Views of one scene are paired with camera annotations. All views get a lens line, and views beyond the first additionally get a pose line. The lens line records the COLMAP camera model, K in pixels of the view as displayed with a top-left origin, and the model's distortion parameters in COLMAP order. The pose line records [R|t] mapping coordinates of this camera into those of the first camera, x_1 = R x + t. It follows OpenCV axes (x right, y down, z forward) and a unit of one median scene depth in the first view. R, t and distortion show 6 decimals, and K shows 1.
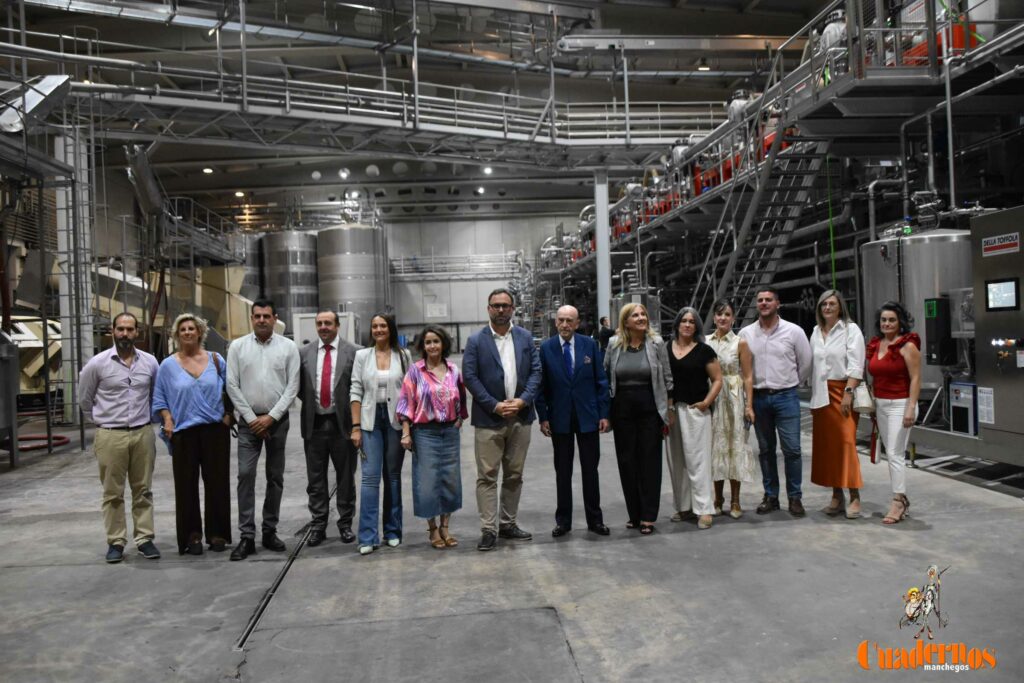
lens RADIAL K [[910.5, 0, 501.2], [0, 910.5, 378.9], [0, 0, 1]] dist [-0.102765, 0.028749]
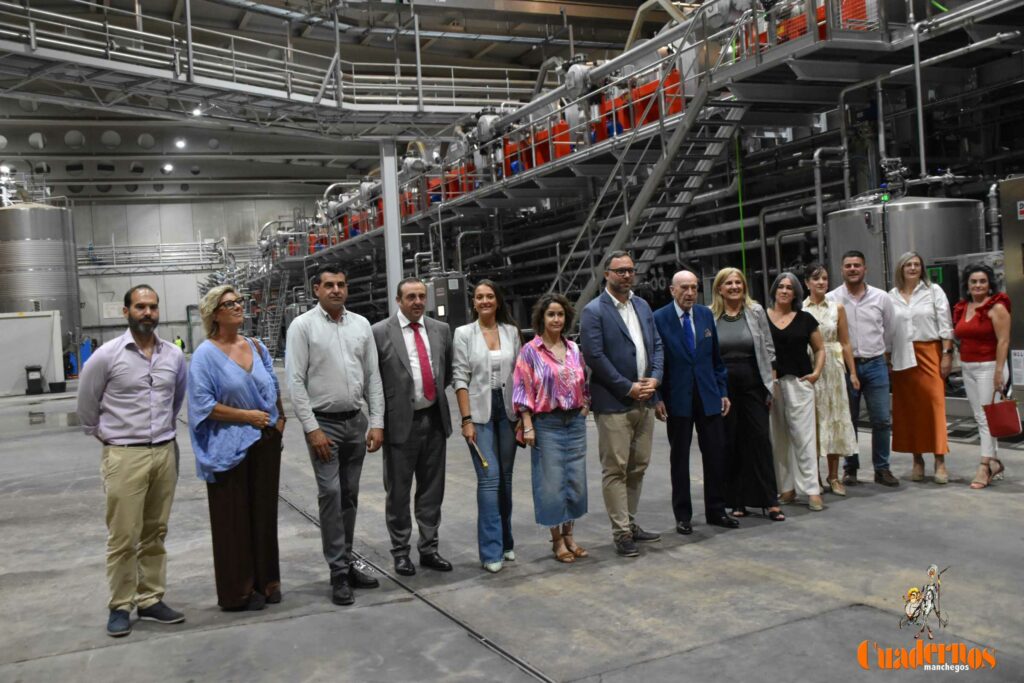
lens RADIAL K [[995.2, 0, 498.3], [0, 995.2, 385.2], [0, 0, 1]] dist [-0.060249, 0.000000]
pose [[0.939559, -0.047010, 0.339144, -0.342929], [0.046189, 0.998878, 0.010498, 0.009664], [-0.339257, 0.005801, 0.940676, 0.132378]]
